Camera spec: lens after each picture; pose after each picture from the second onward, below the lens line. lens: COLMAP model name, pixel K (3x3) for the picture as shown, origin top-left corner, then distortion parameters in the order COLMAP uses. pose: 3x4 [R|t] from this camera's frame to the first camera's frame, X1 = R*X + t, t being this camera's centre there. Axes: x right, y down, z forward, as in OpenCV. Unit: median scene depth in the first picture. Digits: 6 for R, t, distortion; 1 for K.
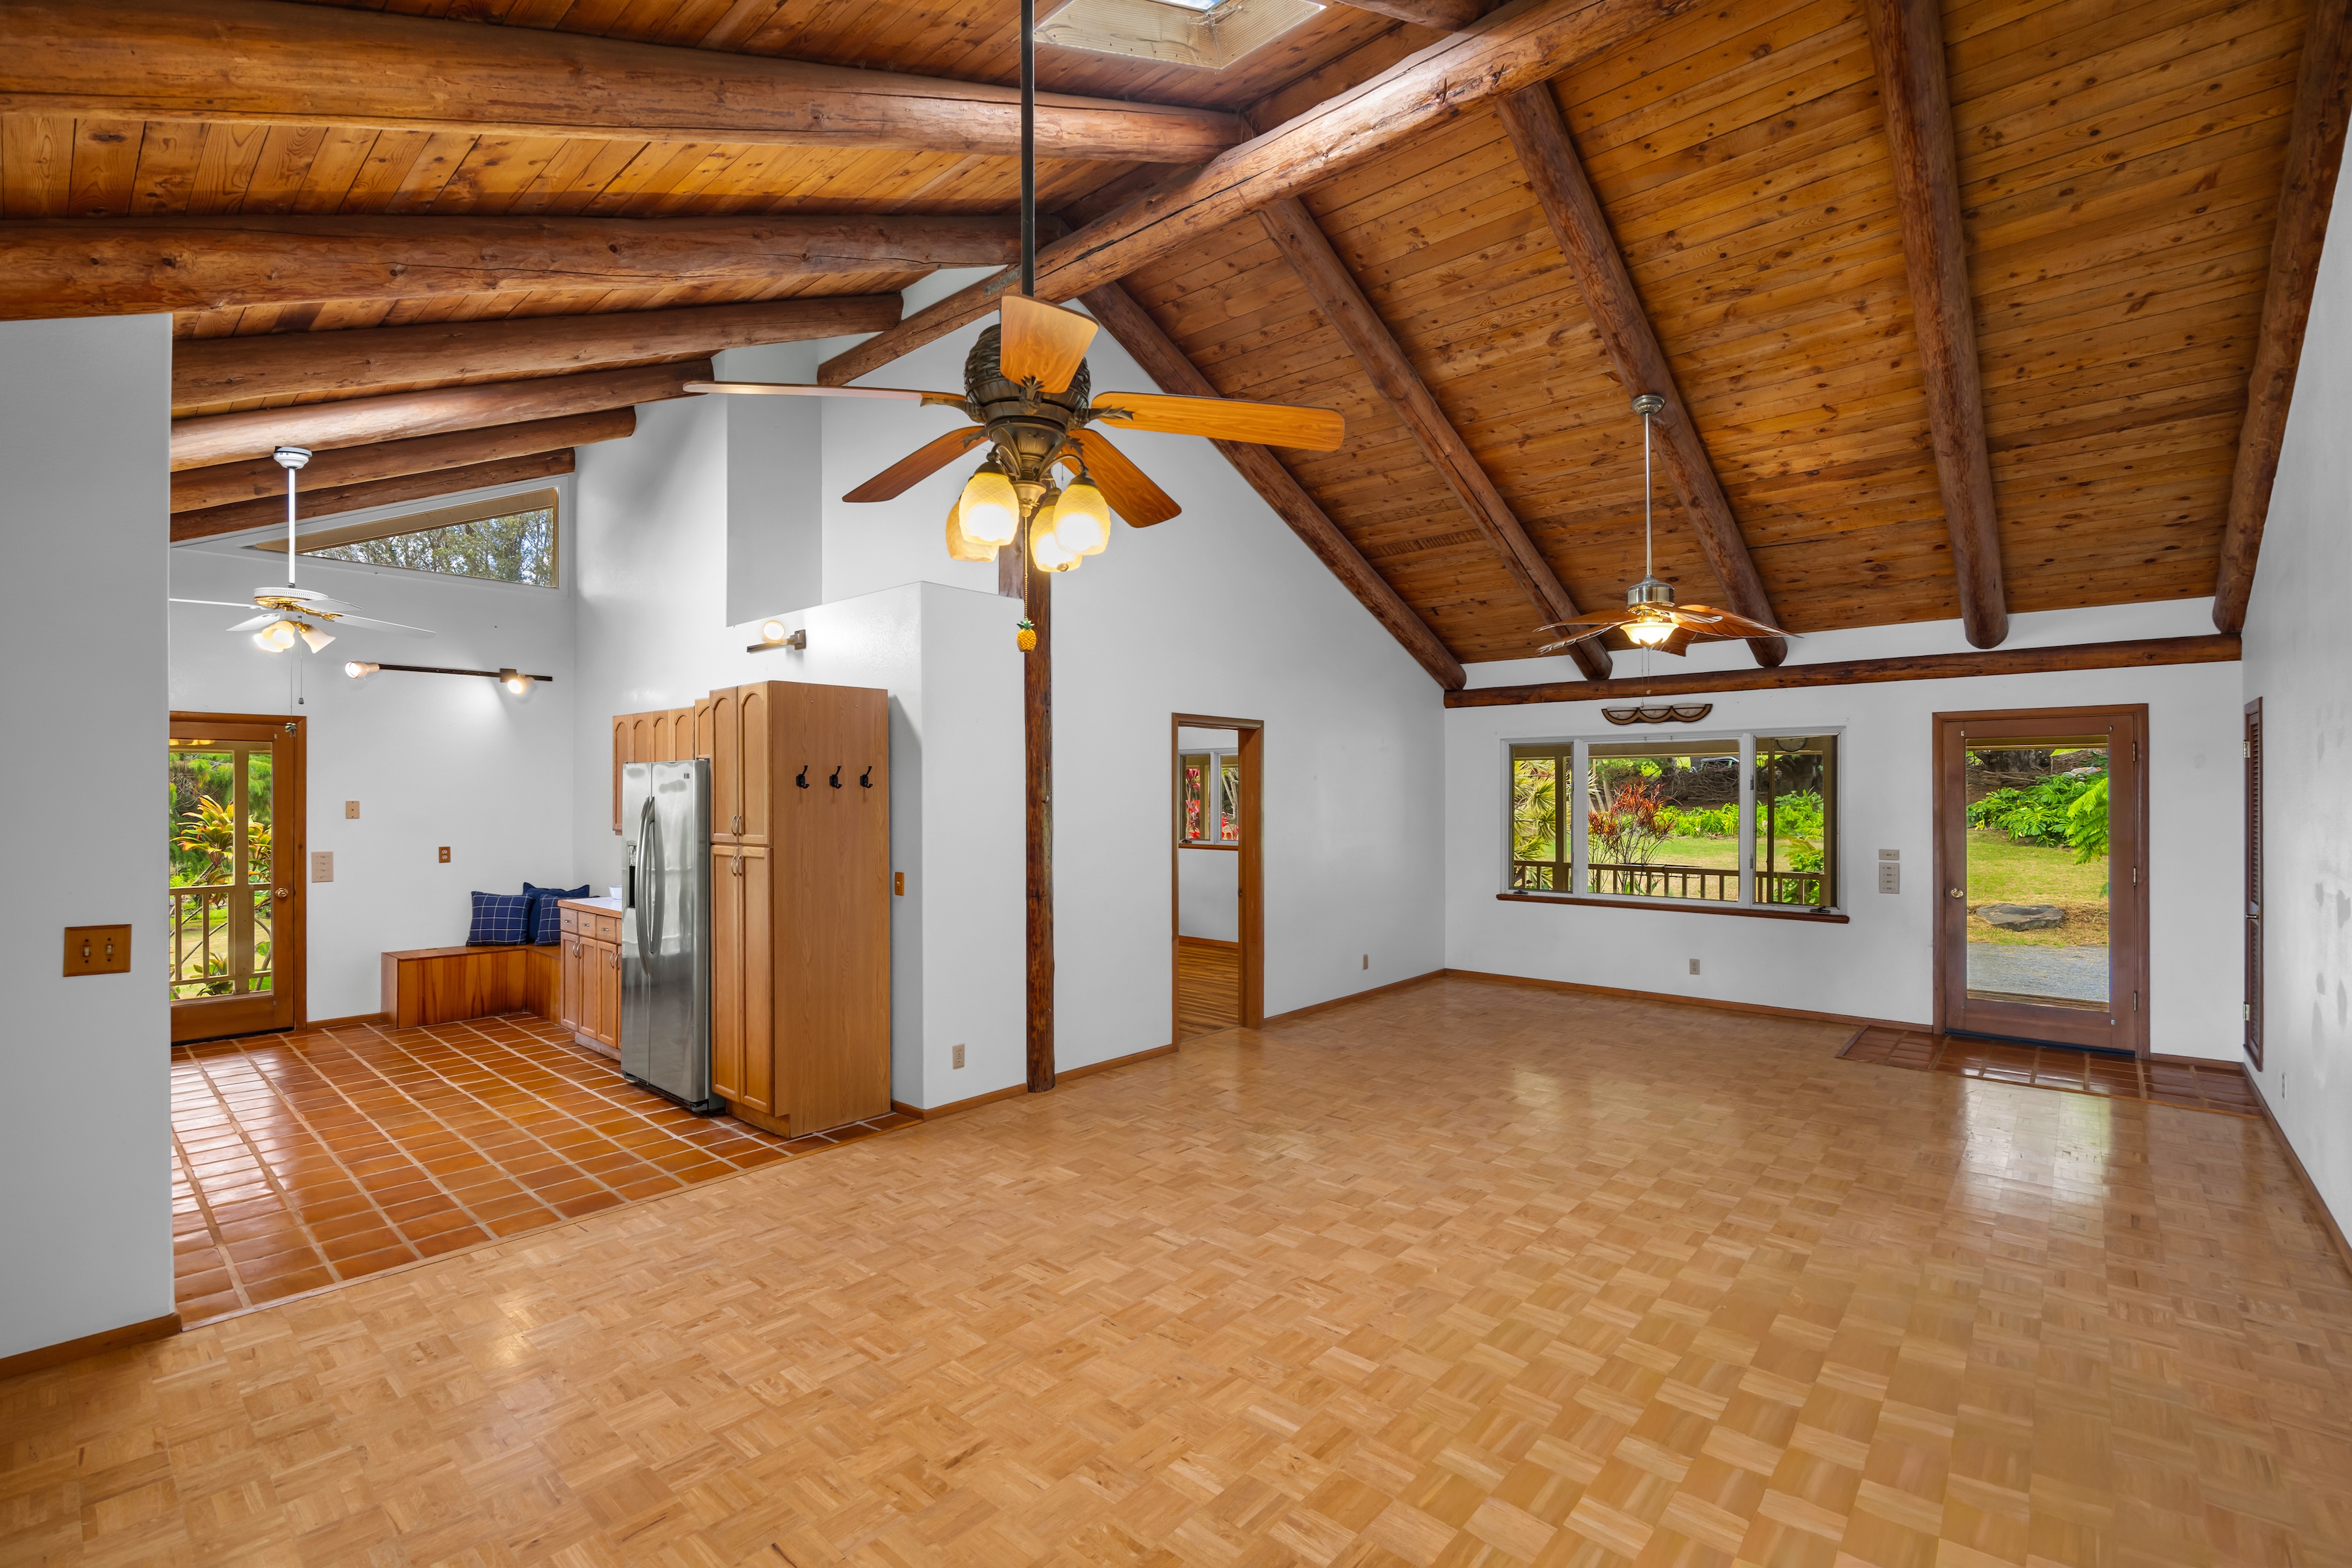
lens RADIAL K [[1041.1, 0, 1183.3], [0, 1041.1, 787.4], [0, 0, 1]] dist [-0.013050, -0.000216]
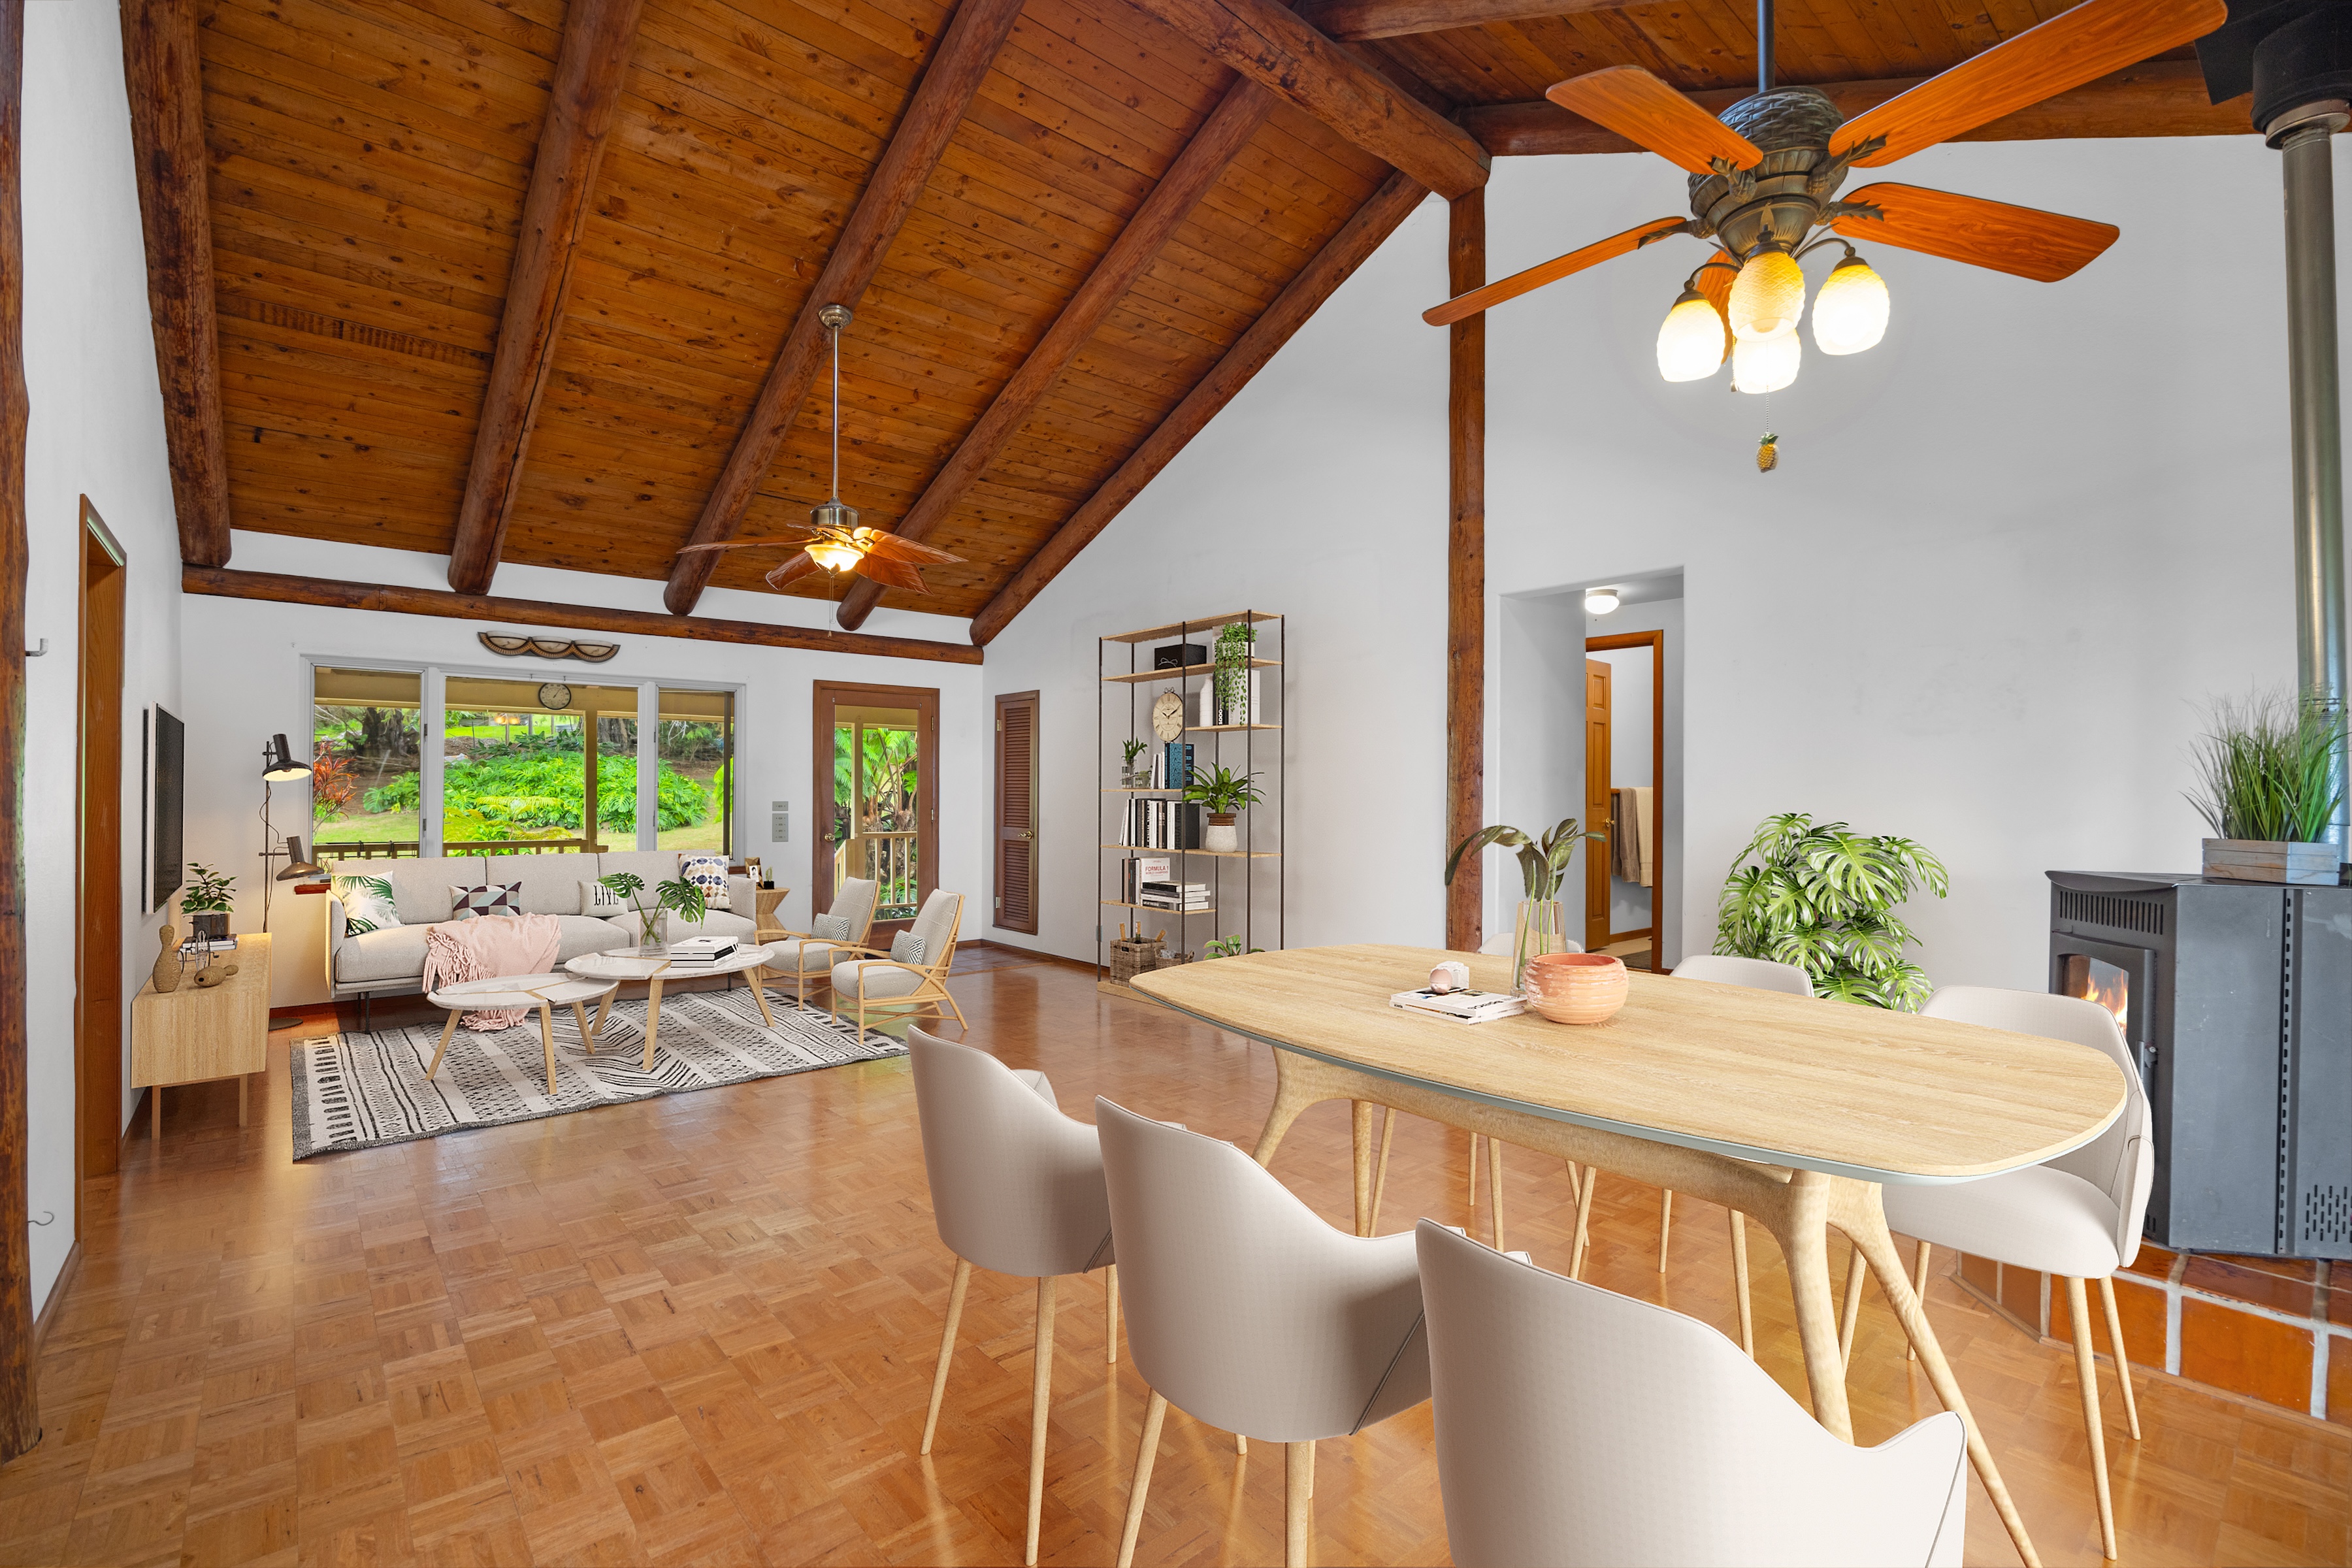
lens RADIAL K [[1041.1, 0, 1183.3], [0, 1041.1, 787.4], [0, 0, 1]] dist [-0.013050, -0.000216]
pose [[0.134231, 0.004405, 0.990940, -0.351702], [-0.007976, 0.999963, -0.003365, 0.046977], [-0.990918, -0.007452, 0.134261, 0.443057]]
